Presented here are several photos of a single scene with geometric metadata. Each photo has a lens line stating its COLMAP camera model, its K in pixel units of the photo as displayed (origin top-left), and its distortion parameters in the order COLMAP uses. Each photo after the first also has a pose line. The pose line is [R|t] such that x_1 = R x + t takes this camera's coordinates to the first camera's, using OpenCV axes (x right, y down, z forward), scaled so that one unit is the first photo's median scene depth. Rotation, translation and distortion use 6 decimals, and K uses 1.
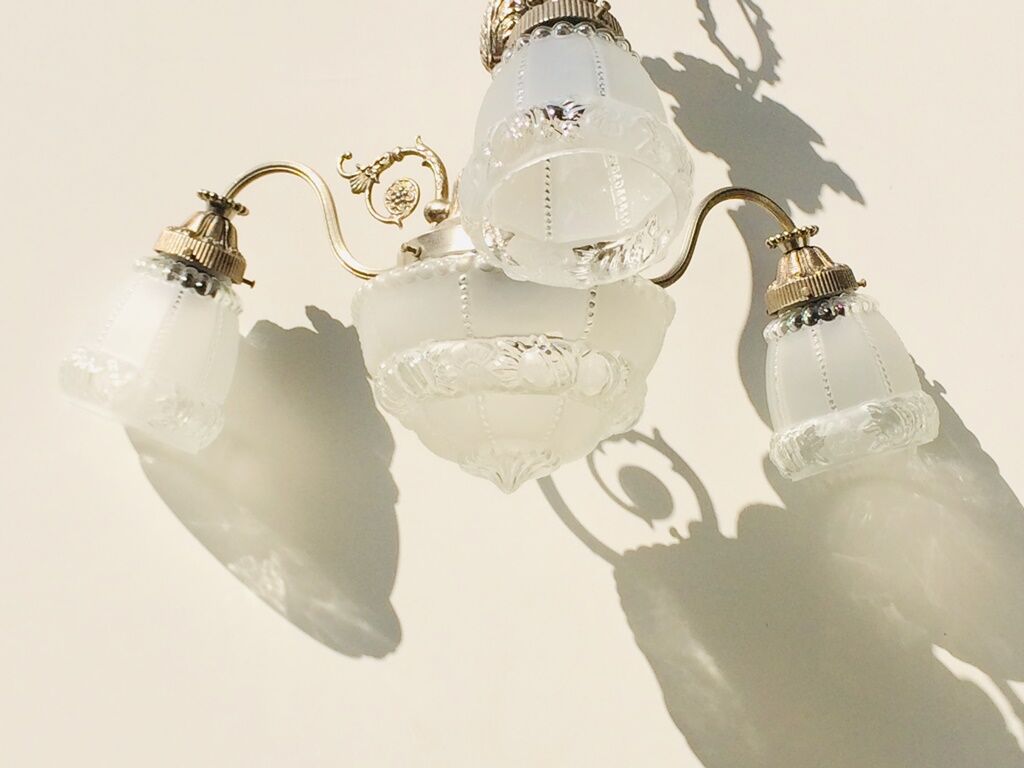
lens RADIAL K [[2188.1, 0, 484.5], [0, 2188.1, 348.6], [0, 0, 1]] dist [0.028370, 0.000000]
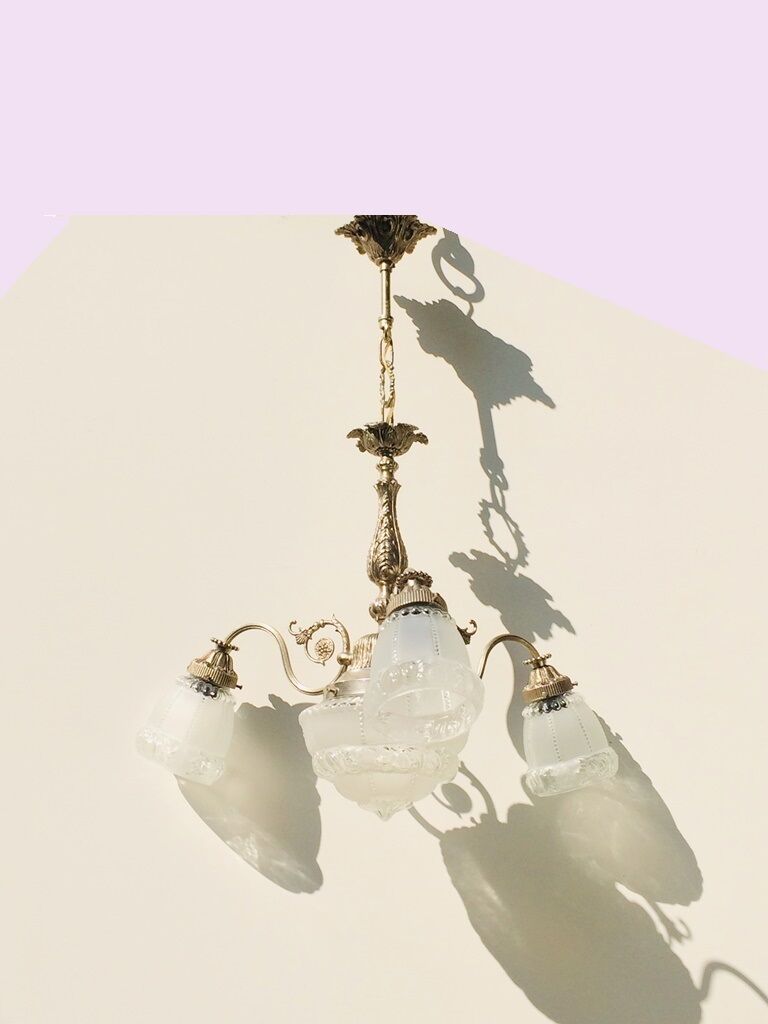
lens RADIAL K [[1439.4, 0, 372.3], [0, 1439.4, 492.7], [0, 0, 1]] dist [0.079218, 0.000000]
pose [[0.999640, -0.004303, 0.026498, -0.027761], [0.004881, 0.999751, -0.021774, -0.165144], [-0.026397, 0.021895, 0.999412, -0.205205]]
